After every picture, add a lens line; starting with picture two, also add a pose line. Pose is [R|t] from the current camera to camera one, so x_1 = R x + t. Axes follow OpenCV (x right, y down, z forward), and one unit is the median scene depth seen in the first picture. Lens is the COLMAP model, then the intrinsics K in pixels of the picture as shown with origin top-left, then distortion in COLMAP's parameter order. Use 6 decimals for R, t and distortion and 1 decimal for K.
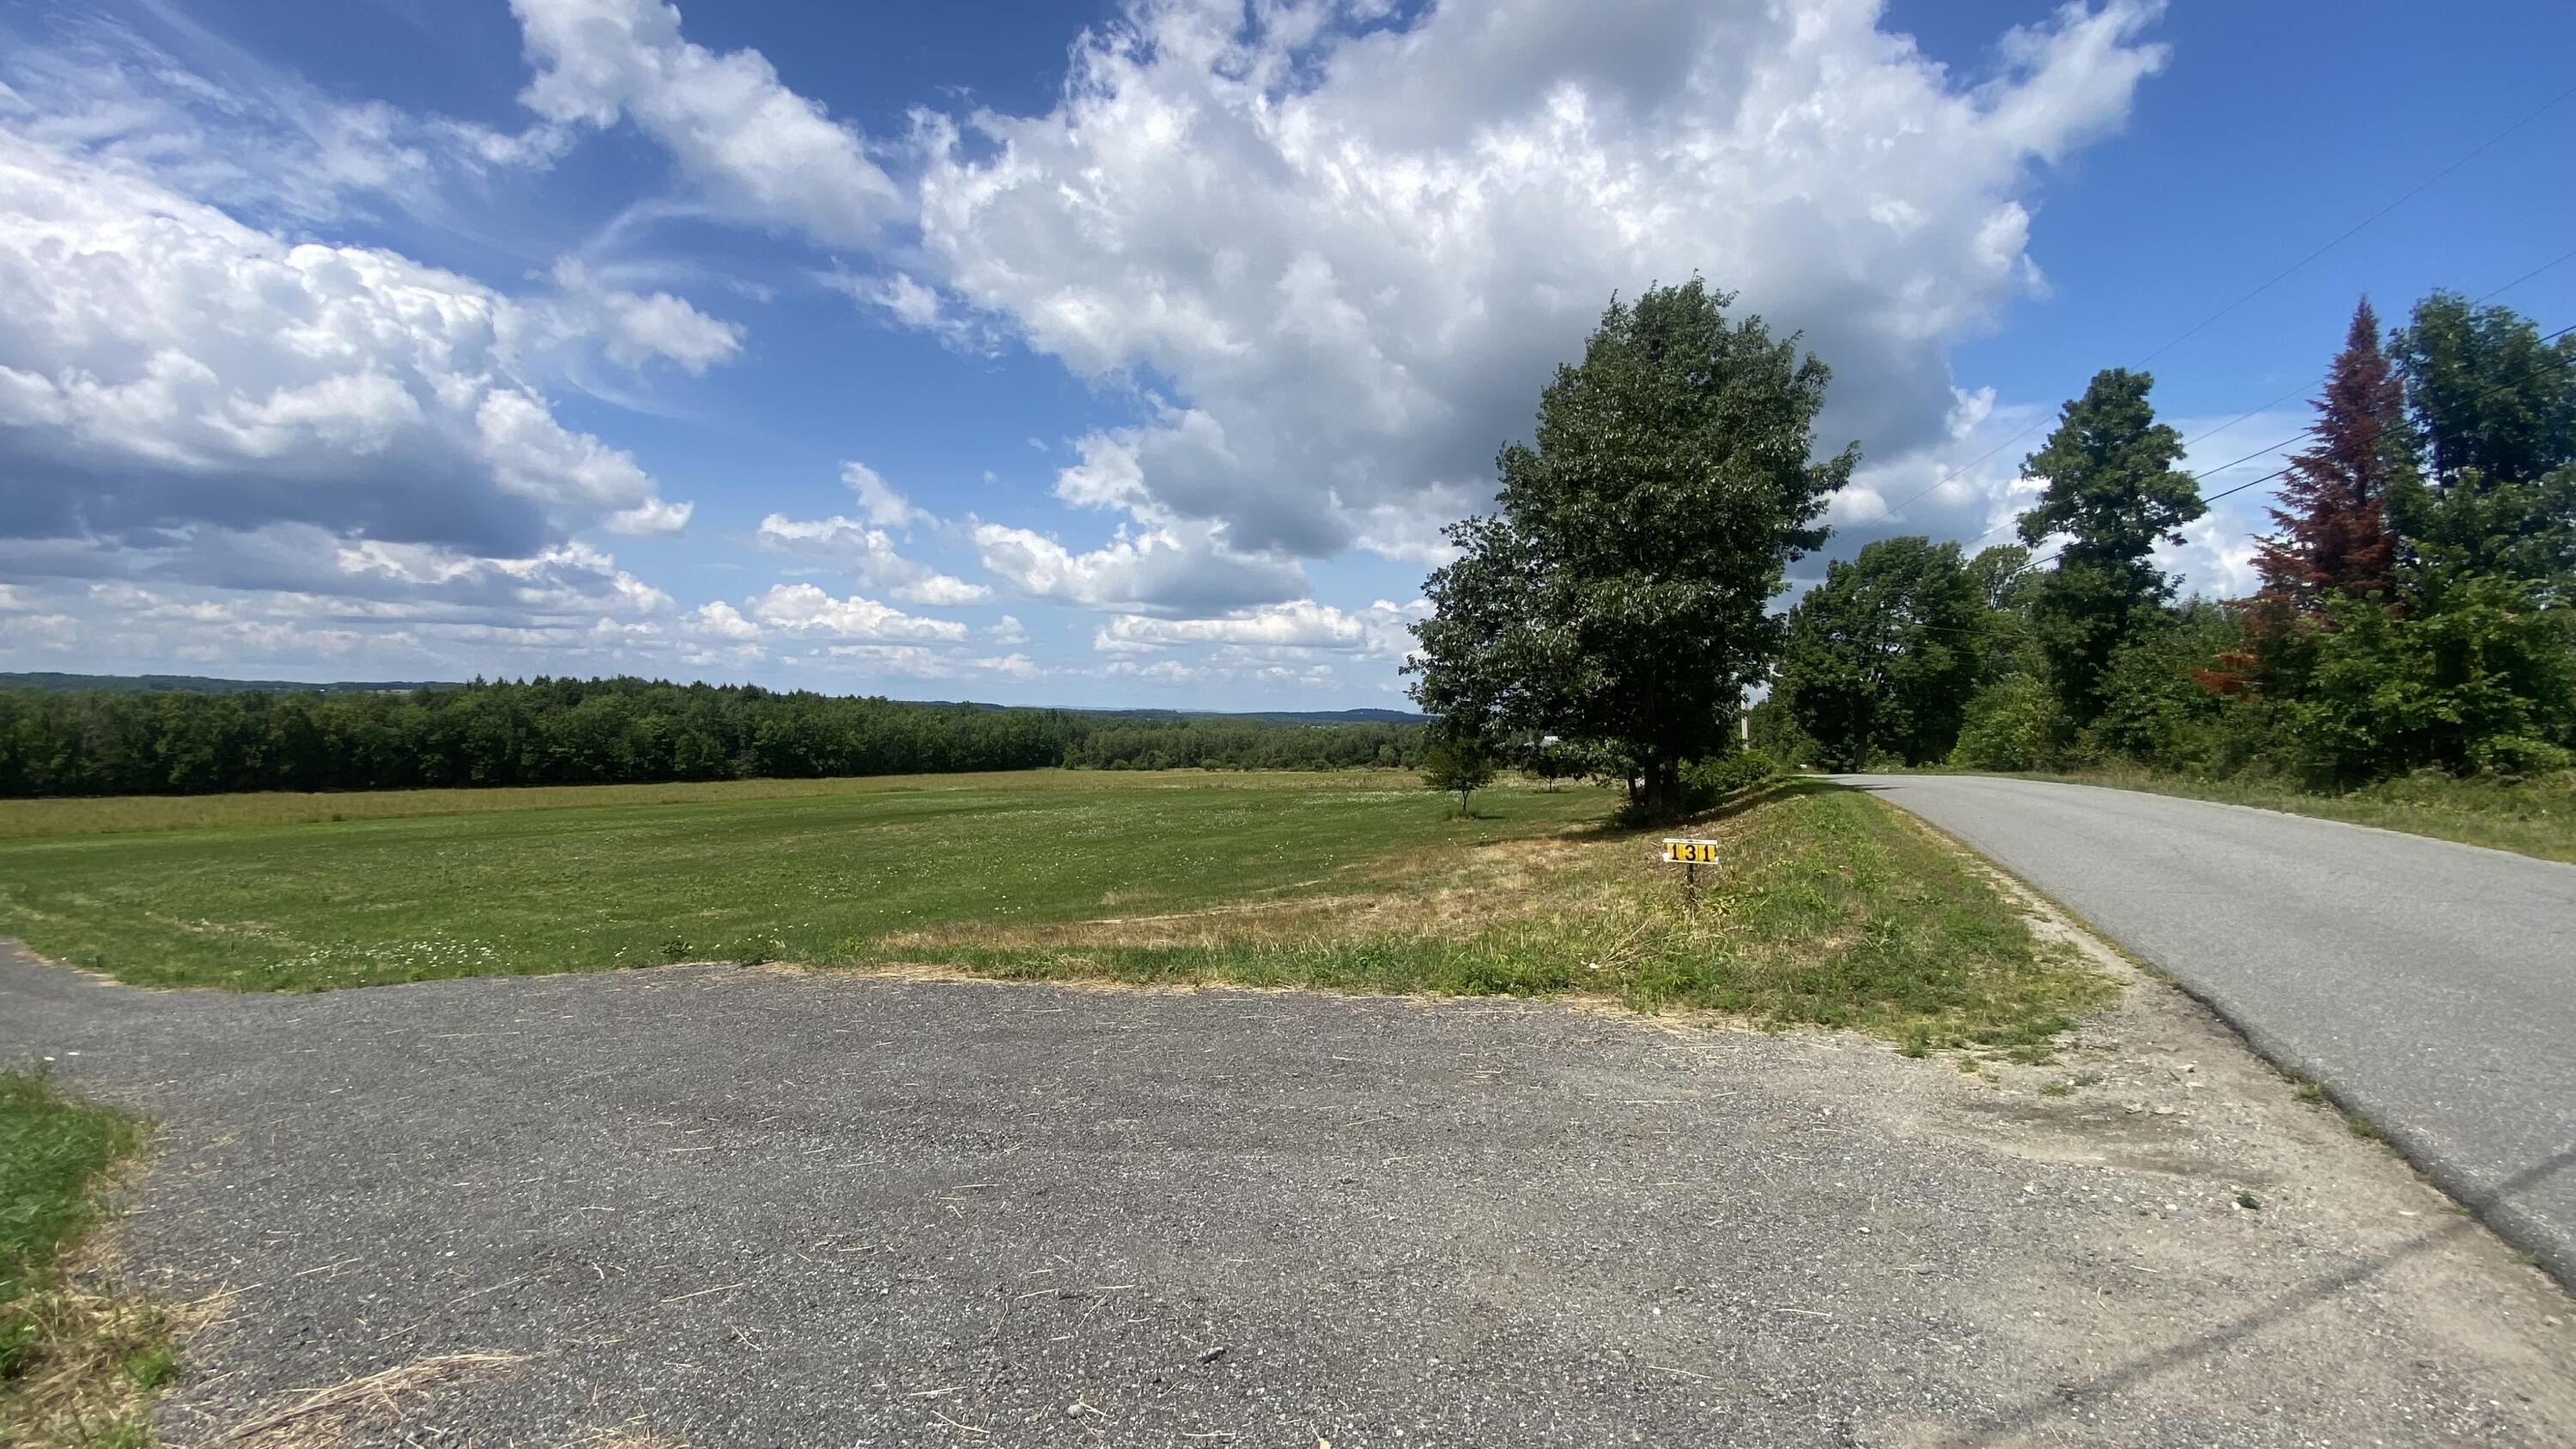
lens RADIAL K [[1027.6, 0, 1289.3], [0, 1027.6, 722.6], [0, 0, 1]] dist [0.000620, -0.014314]
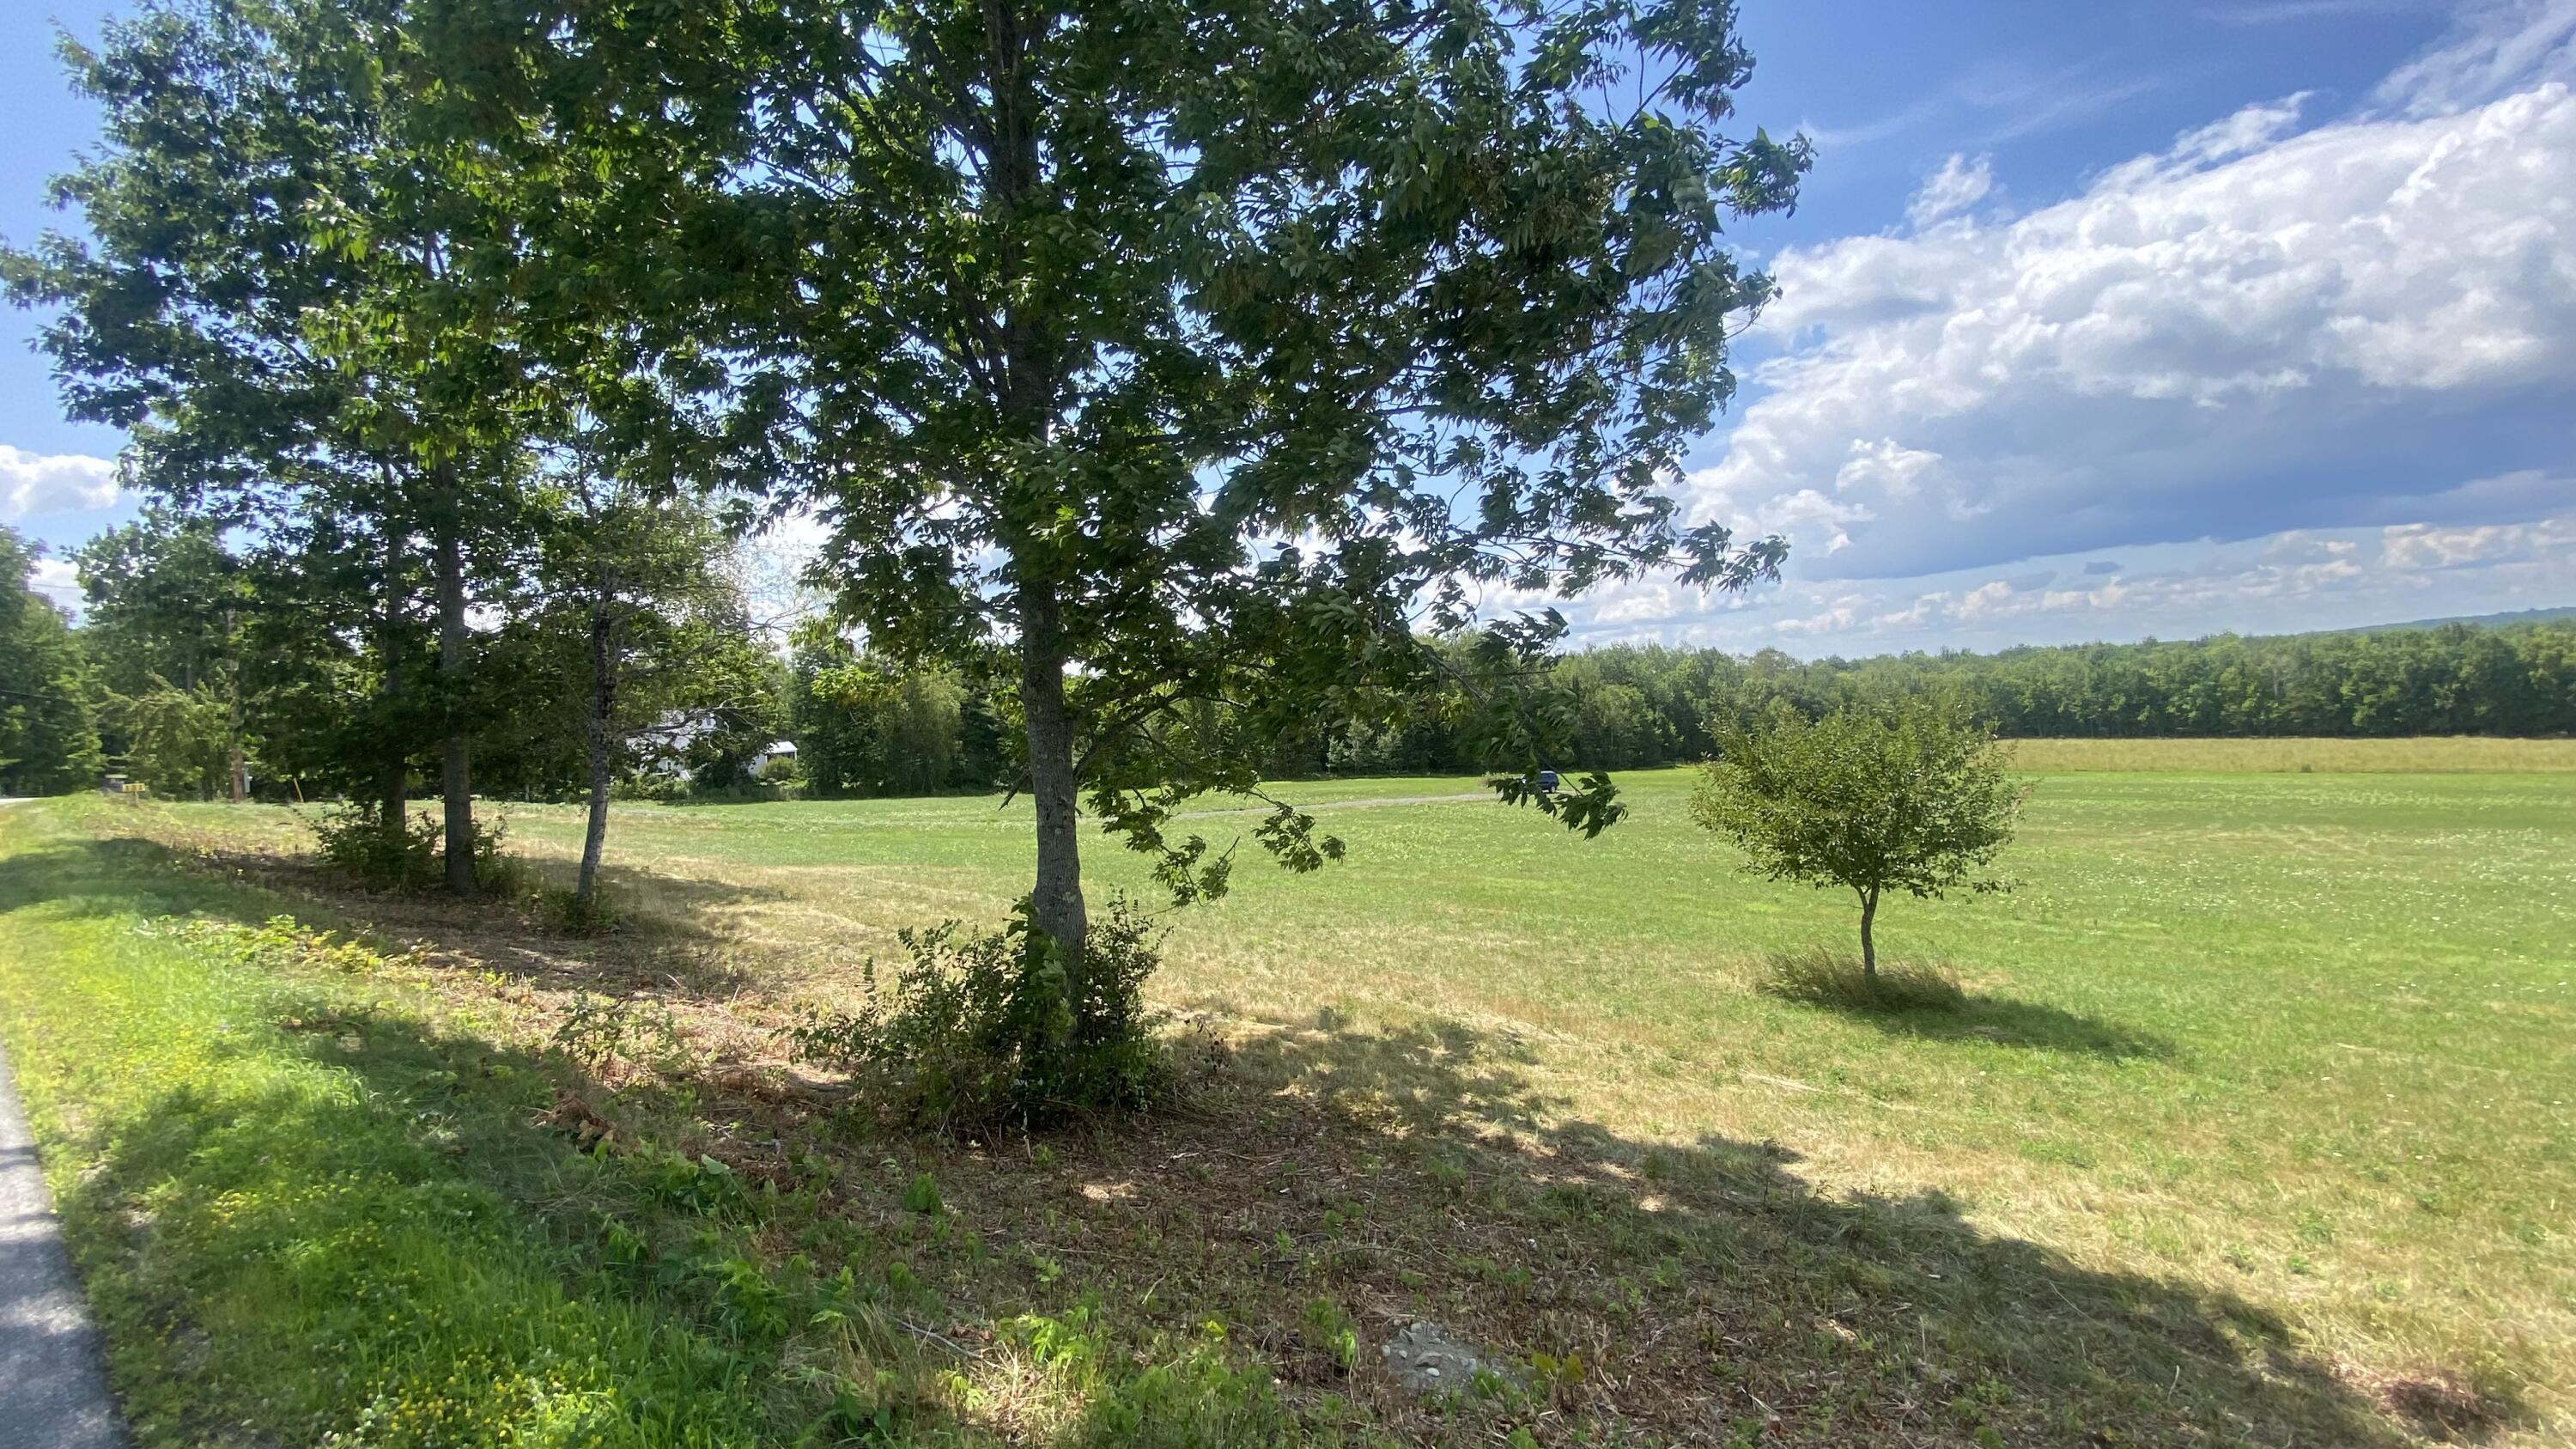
lens RADIAL K [[1027.6, 0, 1292.2], [0, 1027.6, 709.9], [0, 0, 1]] dist [0.000620, -0.014314]
pose [[-0.293197, 0.003077, -0.956047, 0.130819], [0.049290, 0.998714, -0.011902, 0.005969], [0.954781, -0.050613, -0.292972, 0.299967]]
